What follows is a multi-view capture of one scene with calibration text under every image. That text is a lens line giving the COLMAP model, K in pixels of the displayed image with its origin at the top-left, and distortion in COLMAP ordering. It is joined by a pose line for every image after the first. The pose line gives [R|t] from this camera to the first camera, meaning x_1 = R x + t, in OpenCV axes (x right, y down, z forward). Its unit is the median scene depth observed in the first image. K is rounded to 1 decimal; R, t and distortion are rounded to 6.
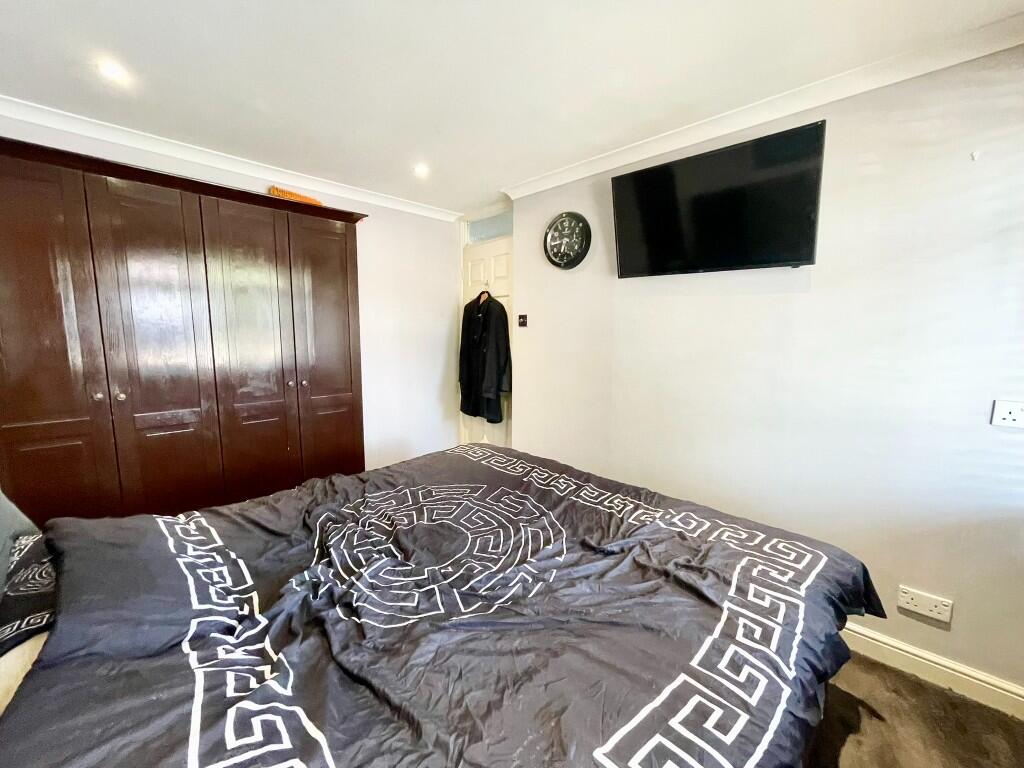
lens RADIAL K [[415.6, 0, 513.2], [0, 415.6, 385.8], [0, 0, 1]] dist [-0.001263, 0.001131]
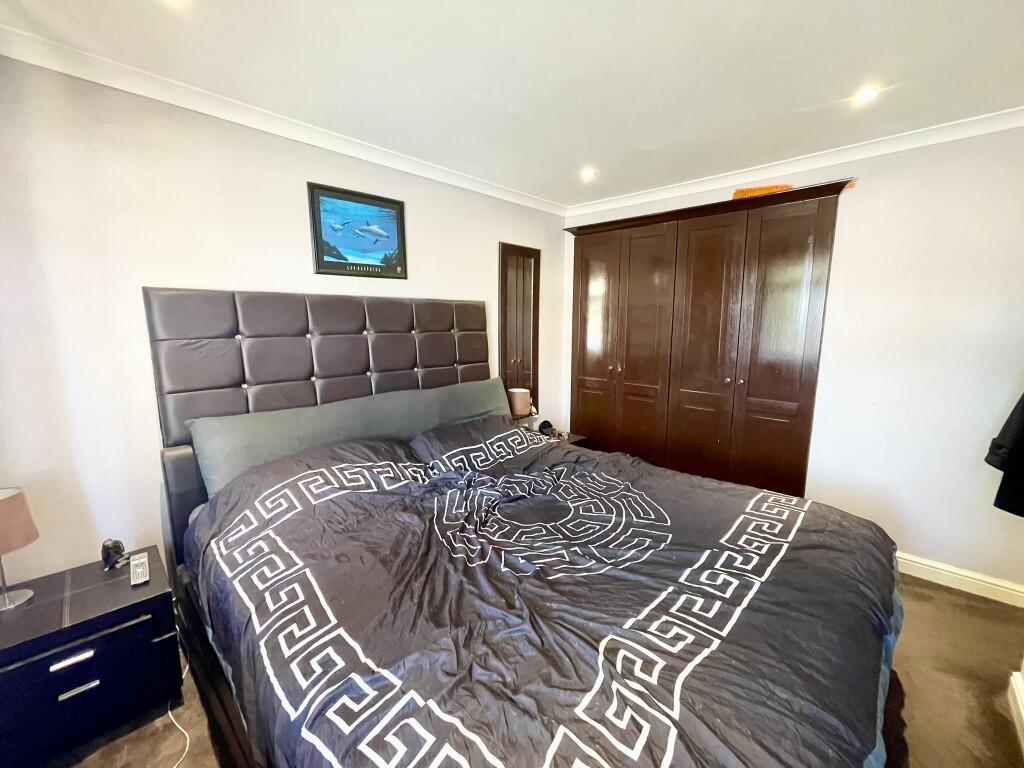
lens RADIAL K [[415.6, 0, 513.9], [0, 415.6, 382.7], [0, 0, 1]] dist [-0.001263, 0.001131]
pose [[0.028372, 0.150076, -0.988267, 0.745328], [-0.132209, 0.980543, 0.145107, -0.121071], [0.990816, 0.126541, 0.047661, 0.667090]]
